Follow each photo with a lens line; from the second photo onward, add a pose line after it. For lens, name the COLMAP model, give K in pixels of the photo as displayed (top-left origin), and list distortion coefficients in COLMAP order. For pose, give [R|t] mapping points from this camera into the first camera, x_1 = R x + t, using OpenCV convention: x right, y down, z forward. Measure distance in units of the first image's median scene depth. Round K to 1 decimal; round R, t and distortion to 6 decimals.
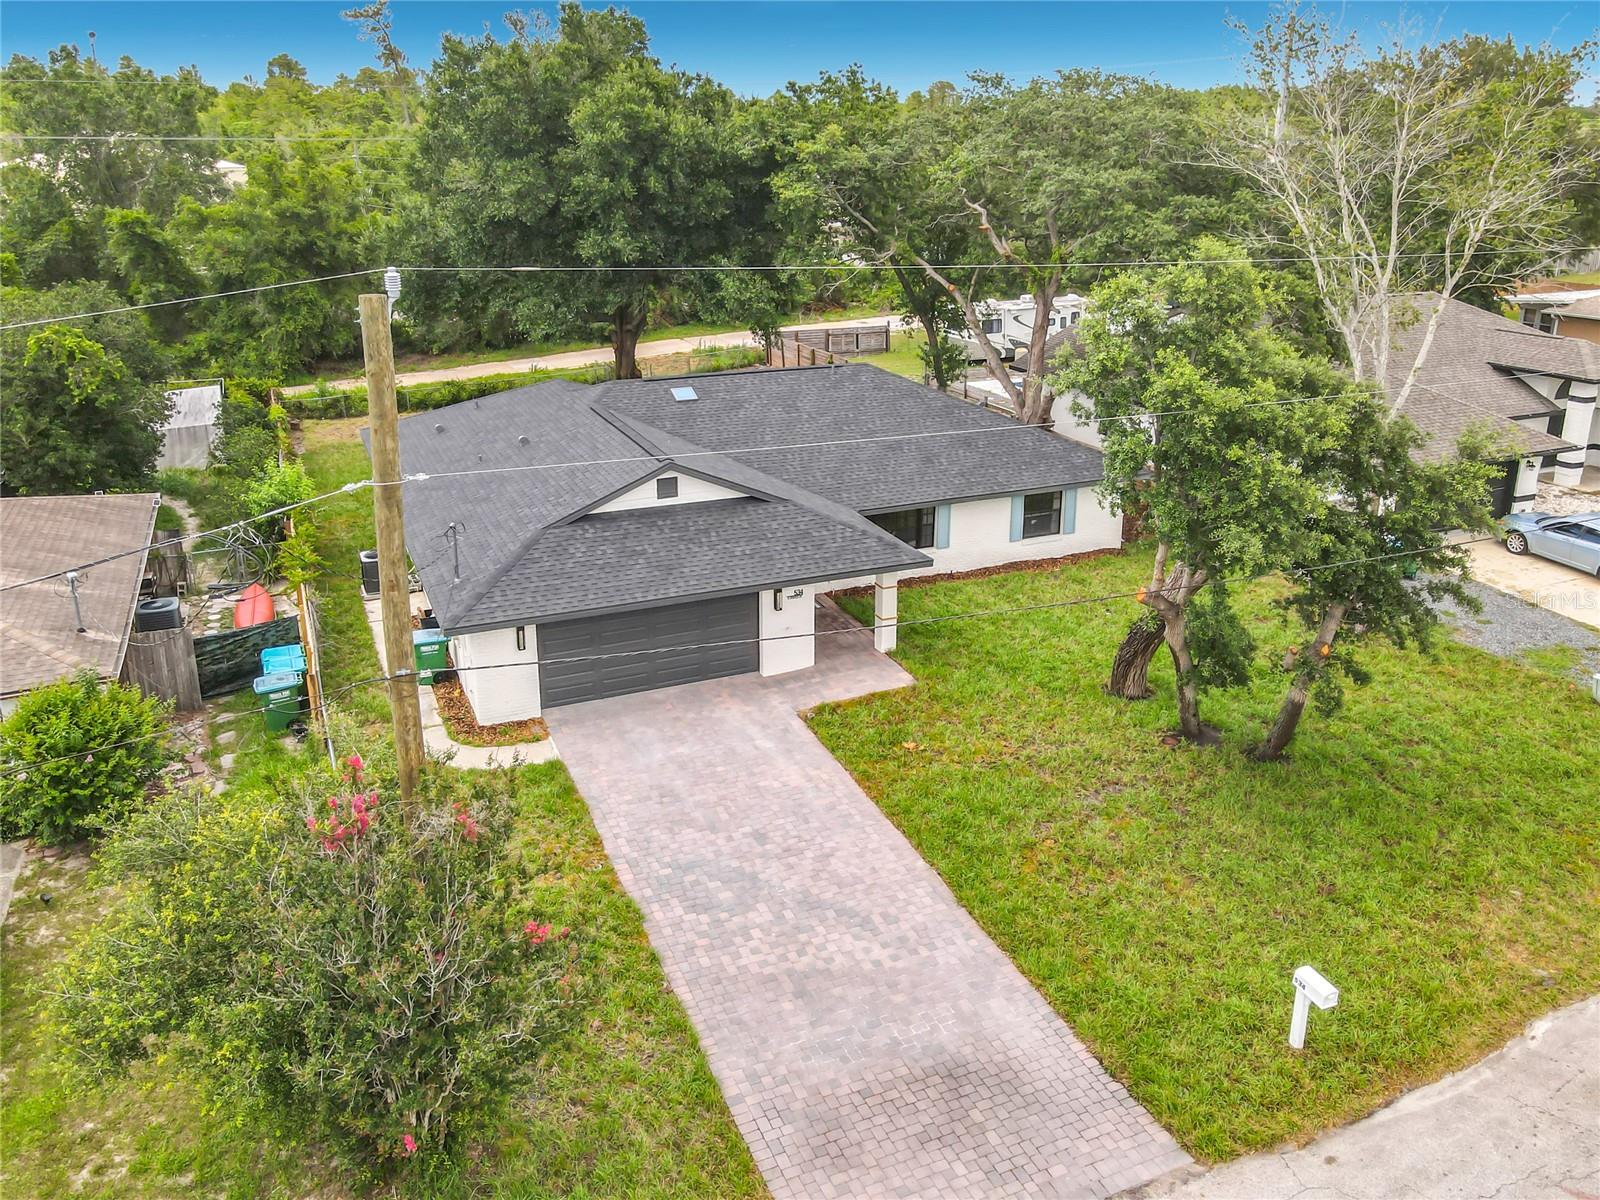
lens RADIAL K [[1220.6, 0, 817.6], [0, 1220.6, 500.4], [0, 0, 1]] dist [-0.024372, 0.063851]
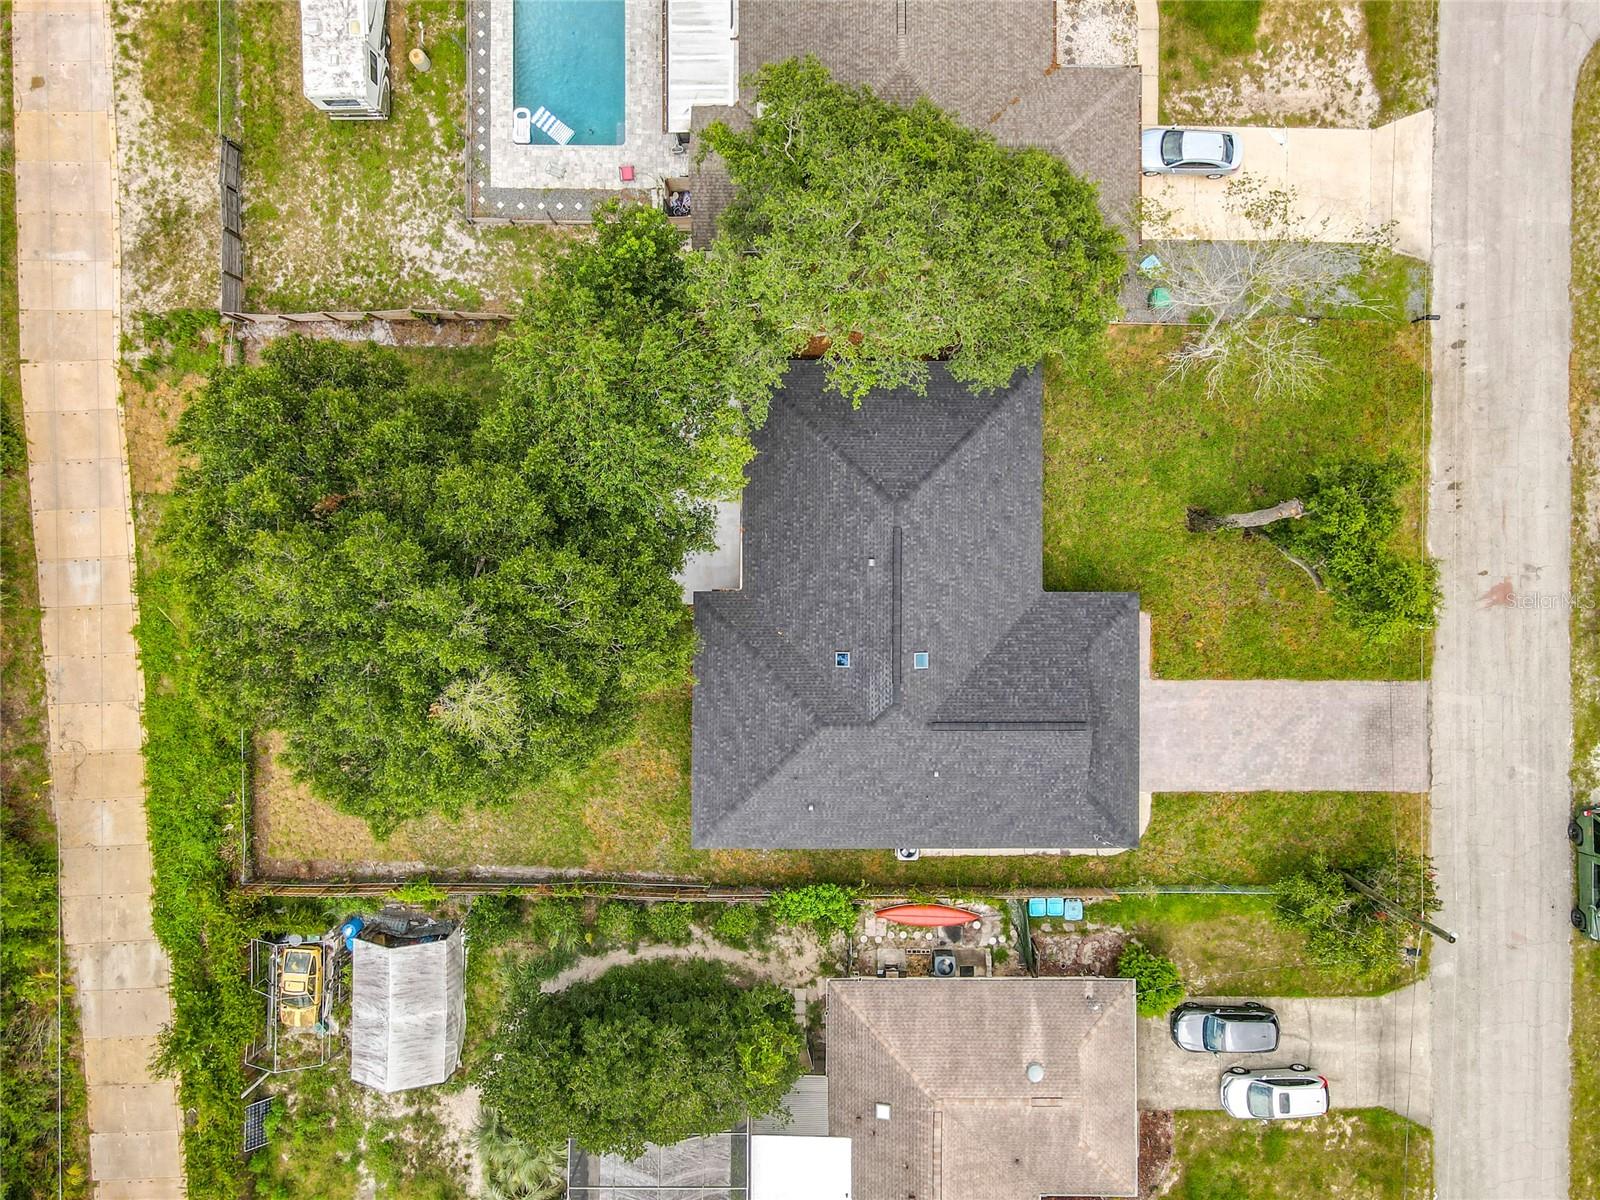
lens RADIAL K [[1202.9, 0, 803.0], [0, 1202.9, 548.1], [0, 0, 1]] dist [0.025954, 0.001274]
pose [[0.416671, -0.909017, 0.008505, -0.081618], [0.246300, 0.121893, 0.961498, -2.047642], [-0.875055, -0.398534, 0.274680, 1.068715]]
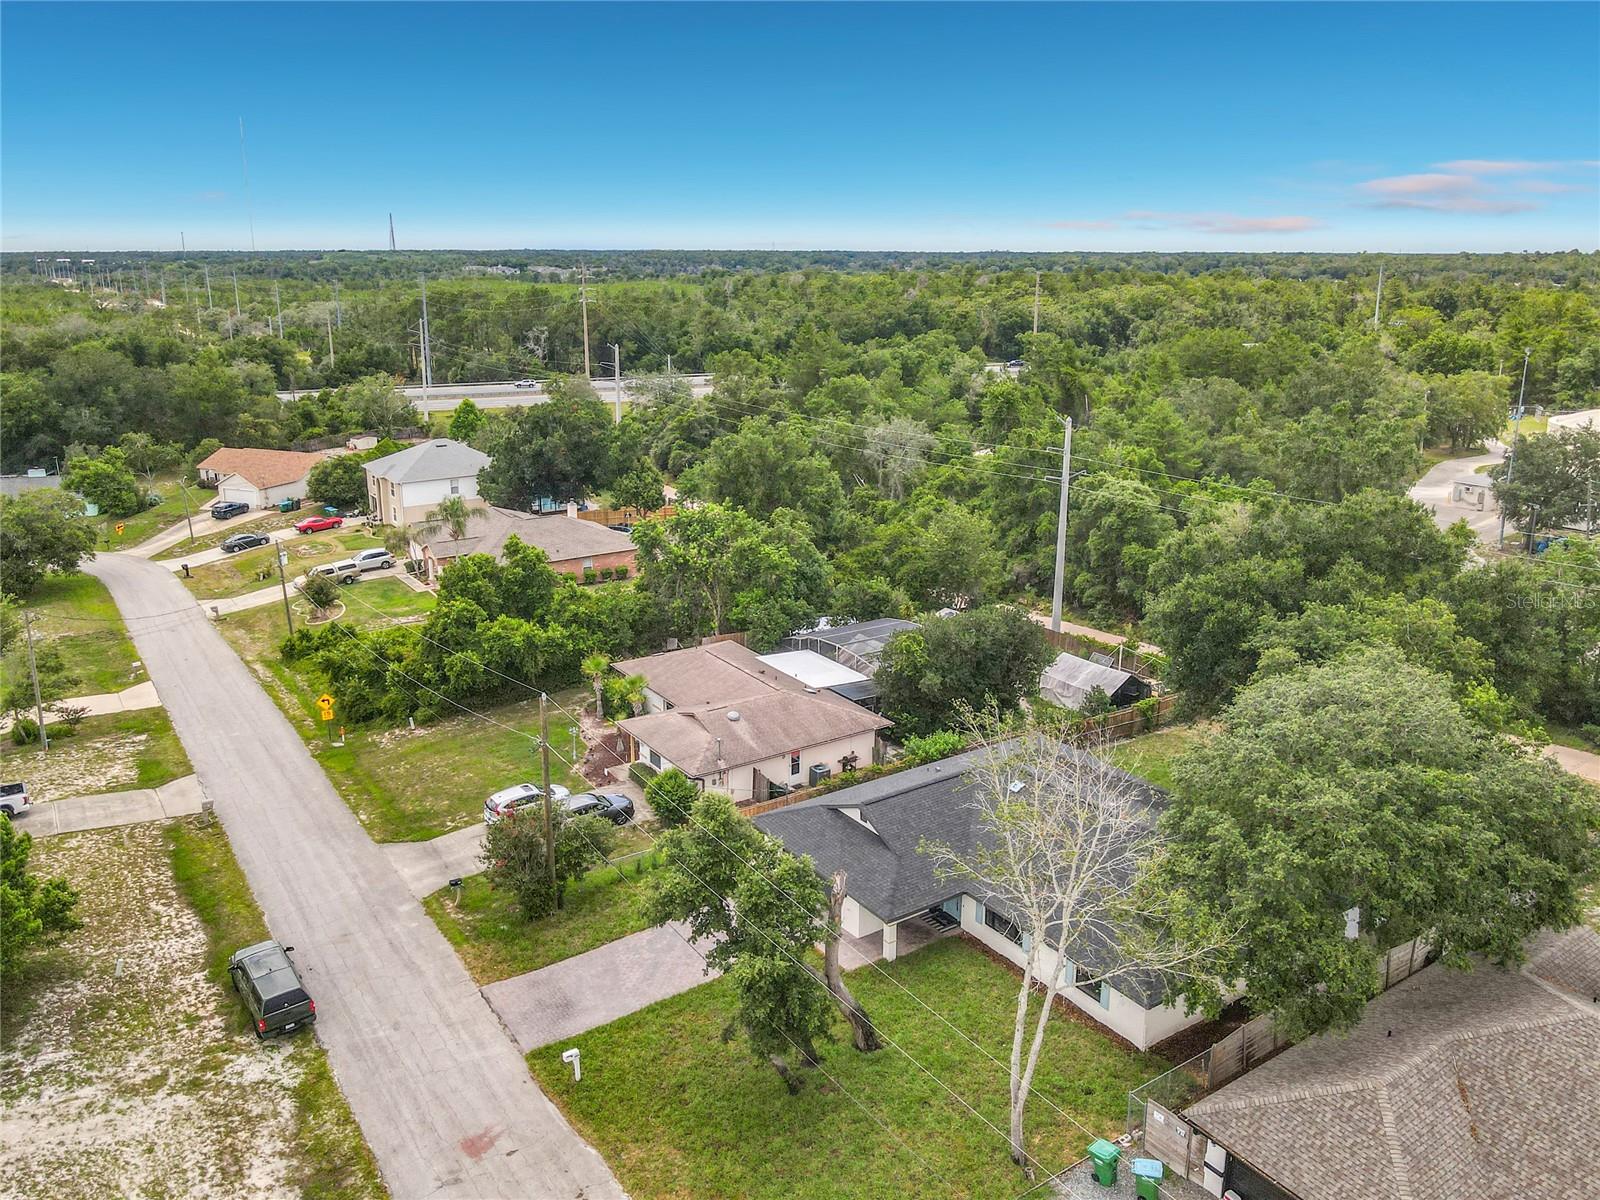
lens RADIAL K [[1218.7, 0, 805.1], [0, 1218.7, 521.5], [0, 0, 1]] dist [-0.013611, 0.002307]
pose [[0.170425, 0.209415, -0.962861, 1.814955], [-0.277861, 0.947715, 0.156939, -0.816111], [0.945383, 0.240795, 0.219703, 0.402252]]
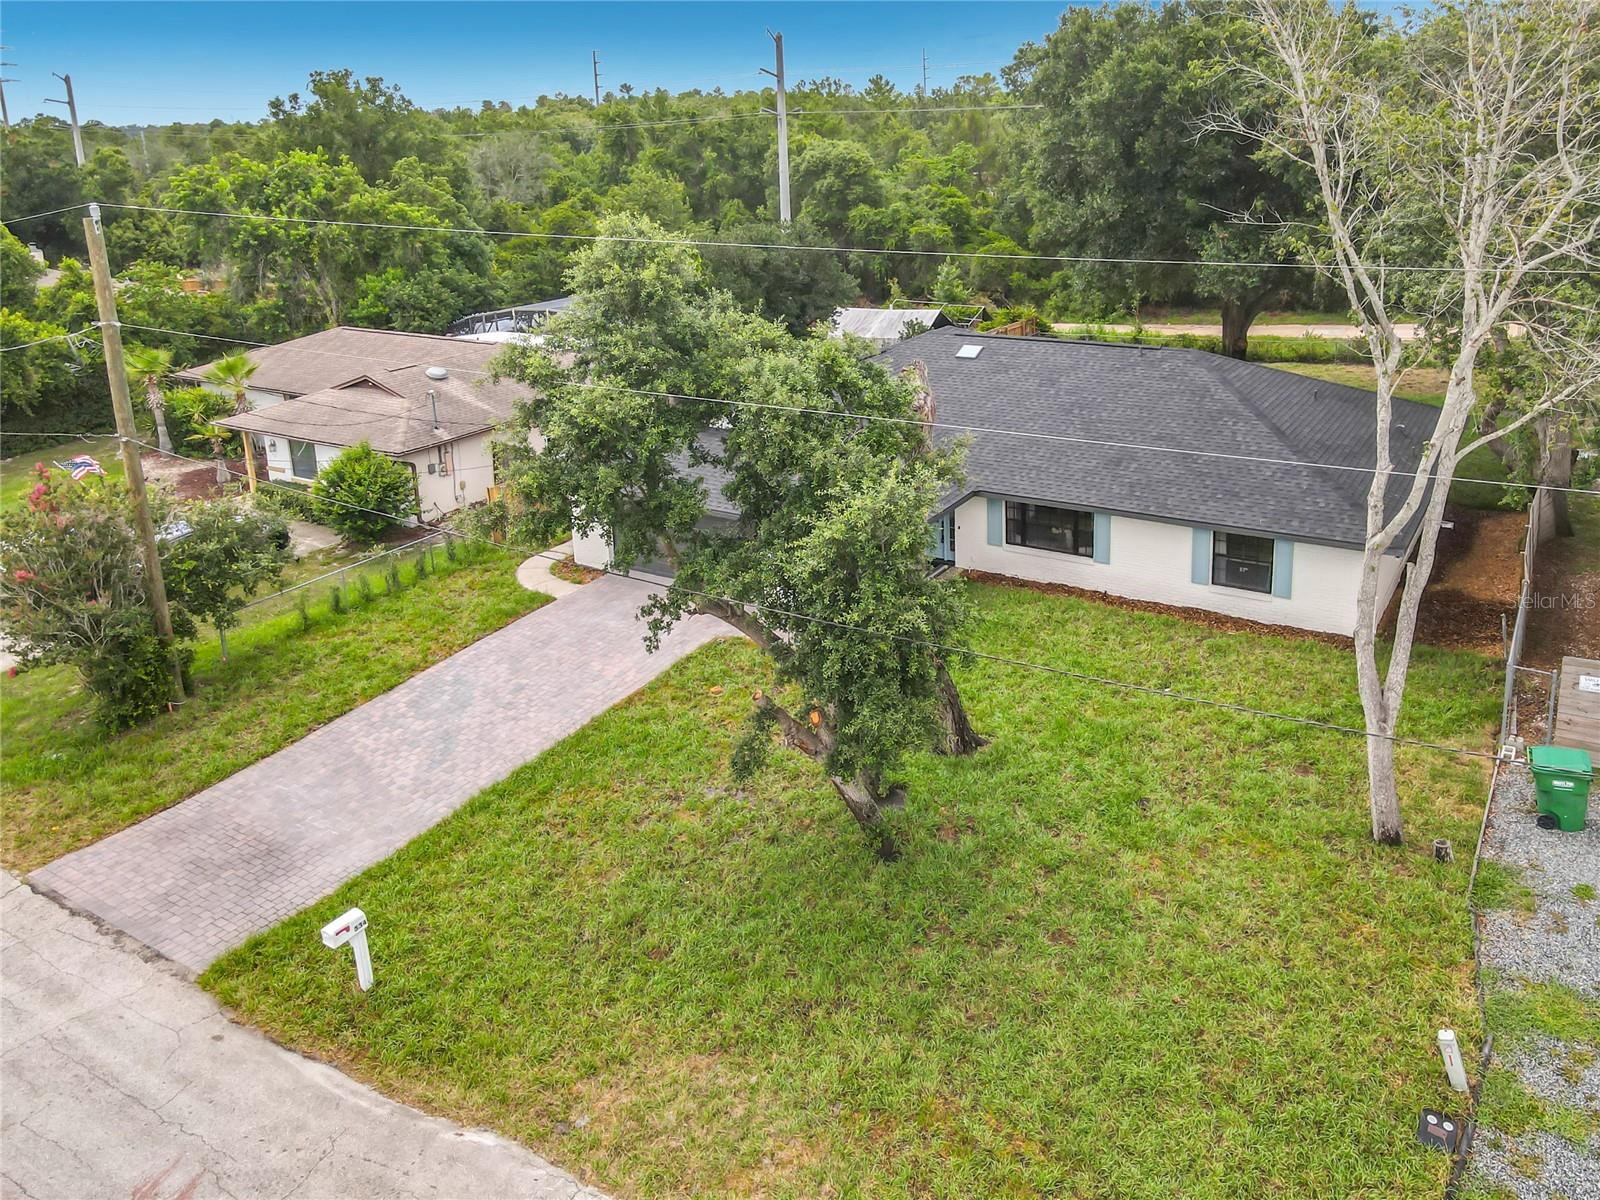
lens RADIAL K [[1236.0, 0, 855.2], [0, 1236.0, 405.8], [0, 0, 1]] dist [0.007471, 0.000778]
pose [[0.566662, 0.167482, -0.806749, 0.927629], [-0.198600, 0.978019, 0.063541, -0.122268], [0.799657, 0.124214, 0.587468, 0.436155]]
